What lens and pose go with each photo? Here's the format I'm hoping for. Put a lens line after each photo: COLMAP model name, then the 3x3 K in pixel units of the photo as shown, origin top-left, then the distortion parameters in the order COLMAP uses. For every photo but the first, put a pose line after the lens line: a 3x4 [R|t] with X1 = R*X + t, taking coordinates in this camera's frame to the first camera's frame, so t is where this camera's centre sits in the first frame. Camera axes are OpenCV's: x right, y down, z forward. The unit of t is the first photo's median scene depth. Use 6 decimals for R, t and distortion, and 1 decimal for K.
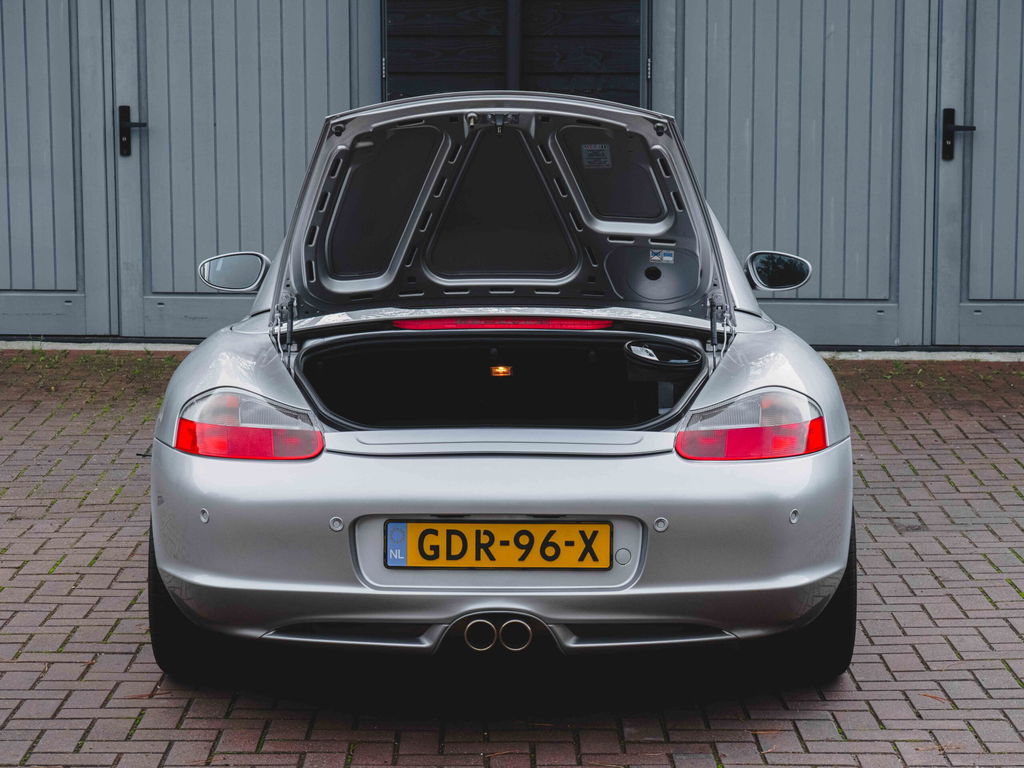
lens RADIAL K [[2682.8, 0, 512.0], [0, 2682.8, 384.0], [0, 0, 1]] dist [0.060296, -0.369438]
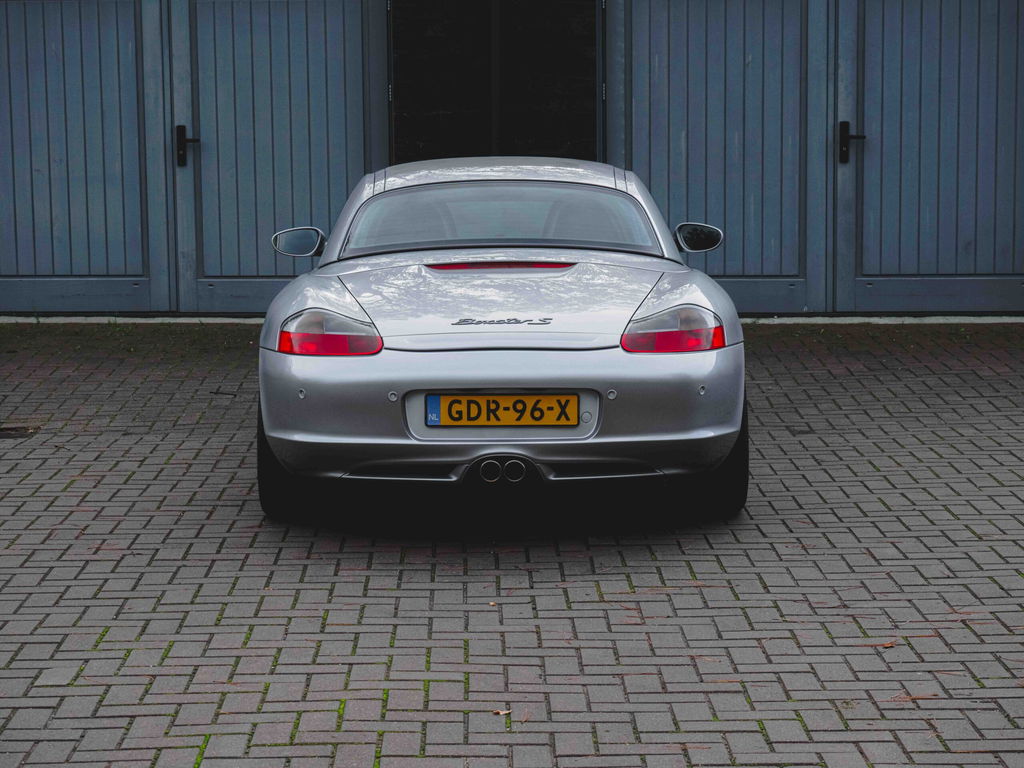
lens RADIAL K [[2572.4, 0, 553.1], [0, 2572.4, 381.1], [0, 0, 1]] dist [0.018678, -0.013078]
pose [[0.999518, -0.012129, 0.028570, -0.015128], [0.012329, 0.999901, -0.006847, 0.047230], [-0.028484, 0.007196, 0.999568, -0.365114]]
